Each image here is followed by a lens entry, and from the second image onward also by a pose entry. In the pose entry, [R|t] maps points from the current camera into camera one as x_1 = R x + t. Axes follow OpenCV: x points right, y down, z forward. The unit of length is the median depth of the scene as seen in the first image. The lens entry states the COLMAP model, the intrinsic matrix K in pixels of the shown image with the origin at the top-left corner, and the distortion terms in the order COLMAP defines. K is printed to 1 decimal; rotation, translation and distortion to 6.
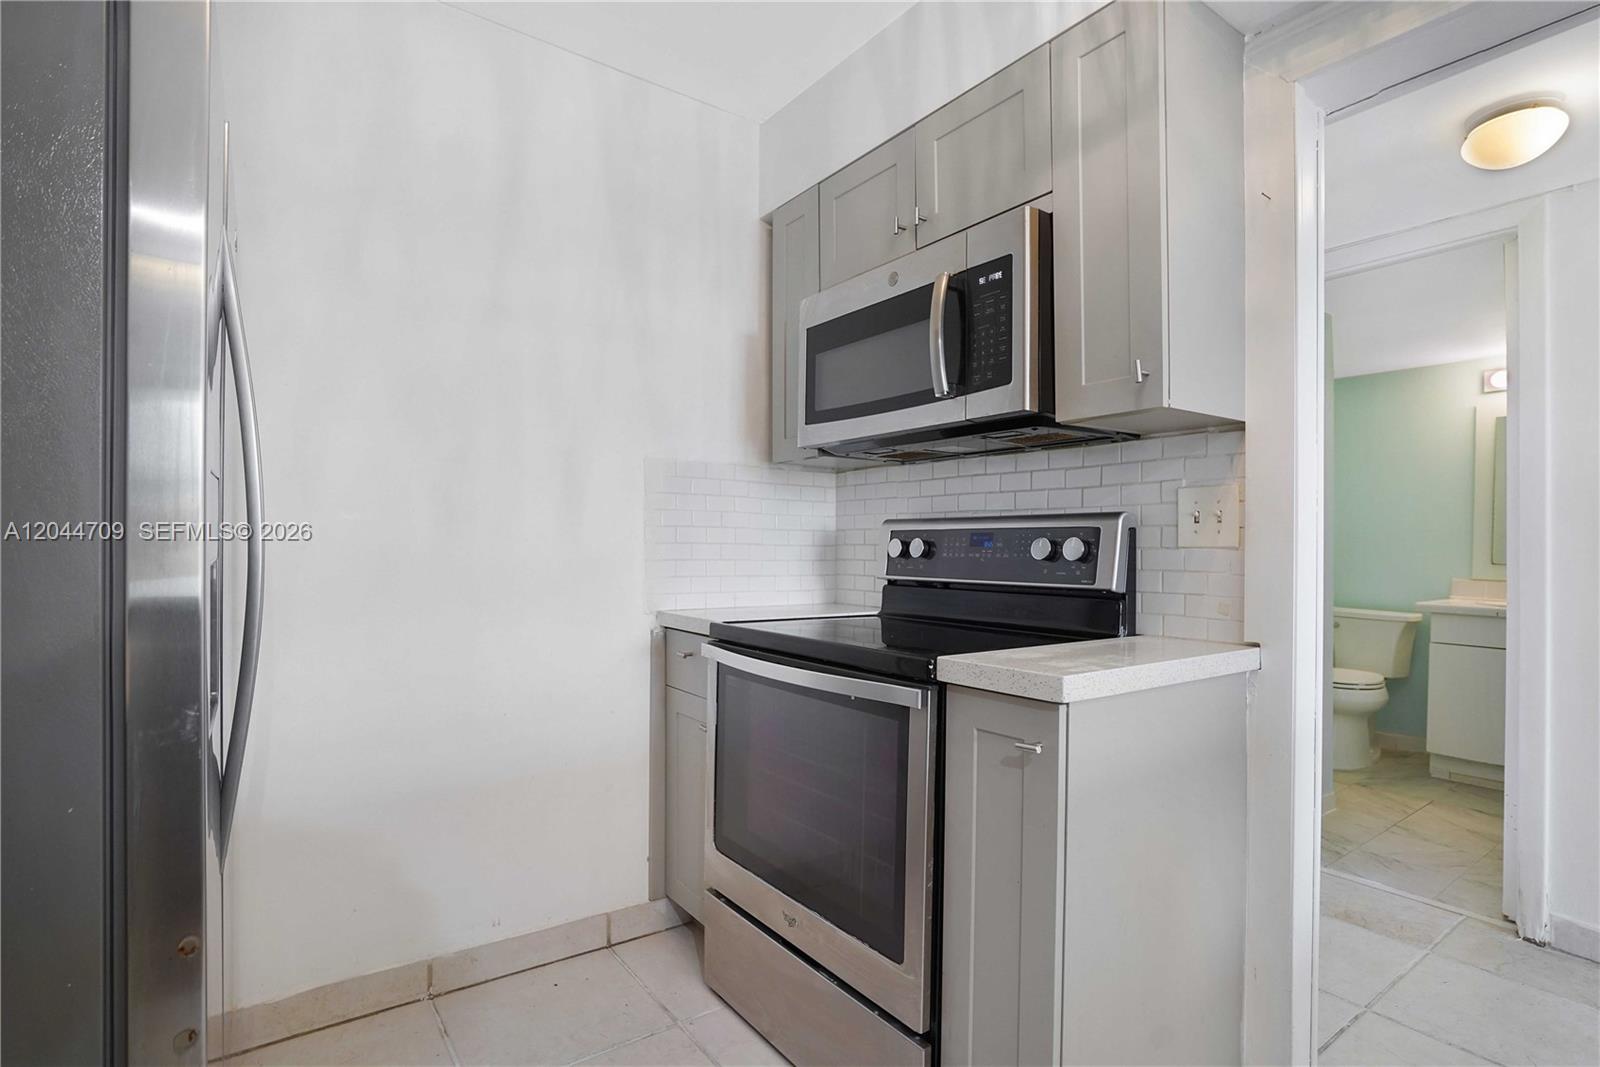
lens RADIAL K [[787.5, 0, 805.0], [0, 787.5, 539.2], [0, 0, 1]] dist [-0.025147, 0.002096]
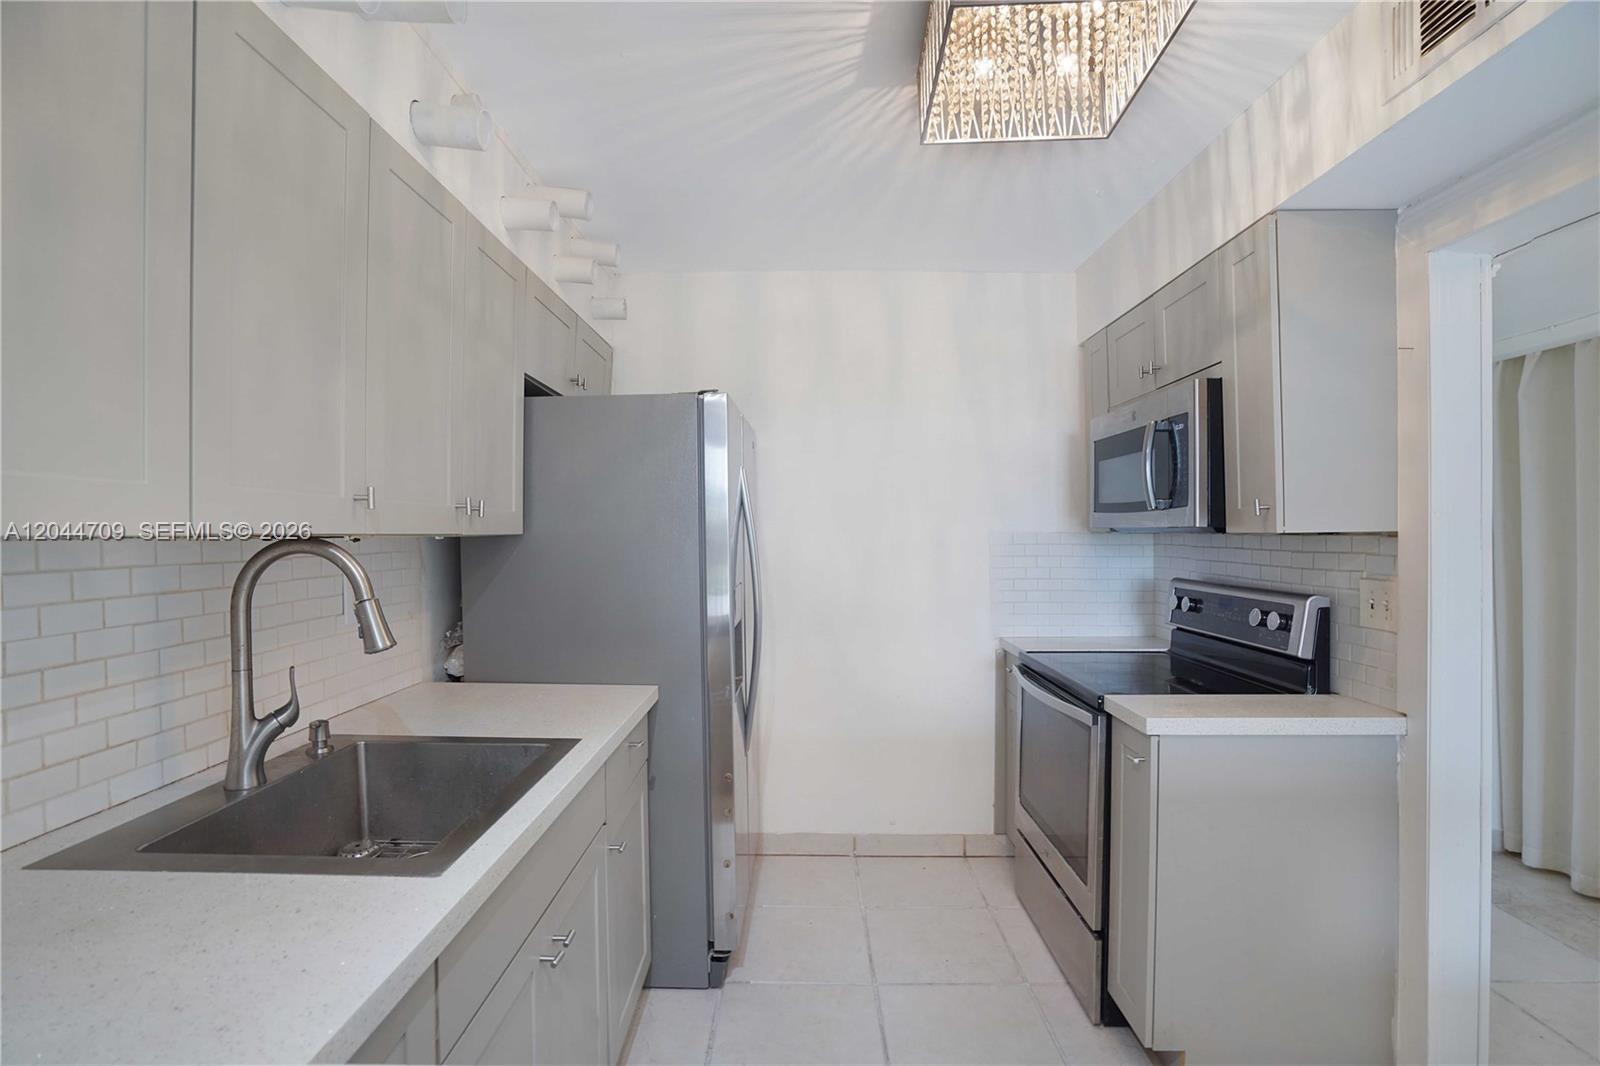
lens RADIAL K [[755.6, 0, 803.6], [0, 755.6, 536.5], [0, 0, 1]] dist [-0.055293, 0.018114]
pose [[0.804984, -0.002264, -0.593292, 0.447316], [0.011718, 0.999858, 0.012083, -0.149798], [0.593181, -0.016679, 0.804897, -0.424269]]
